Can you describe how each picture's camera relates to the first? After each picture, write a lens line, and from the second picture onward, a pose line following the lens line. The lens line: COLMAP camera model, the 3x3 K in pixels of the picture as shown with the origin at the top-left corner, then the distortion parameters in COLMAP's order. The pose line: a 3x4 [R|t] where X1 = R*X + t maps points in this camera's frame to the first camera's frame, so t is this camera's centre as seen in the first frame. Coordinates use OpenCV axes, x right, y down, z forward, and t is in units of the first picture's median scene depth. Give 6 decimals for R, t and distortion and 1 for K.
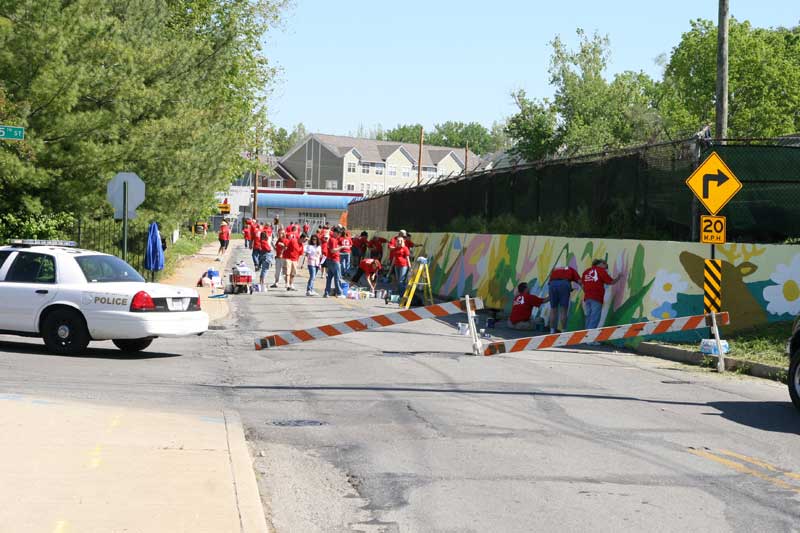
lens RADIAL K [[871.7, 0, 402.3], [0, 871.7, 250.4], [0, 0, 1]] dist [0.006461, 0.040653]
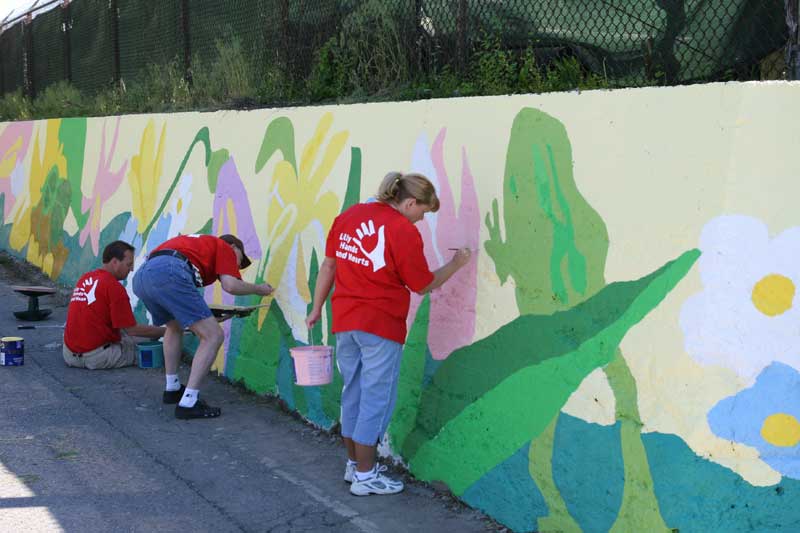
lens RADIAL K [[871.7, 0, 402.3], [0, 871.7, 250.4], [0, 0, 1]] dist [0.006461, 0.040653]
pose [[0.892665, -0.095785, 0.440424, 0.076227], [0.041076, 0.990380, 0.132137, -0.000835], [-0.448844, -0.099863, 0.888013, 0.510730]]
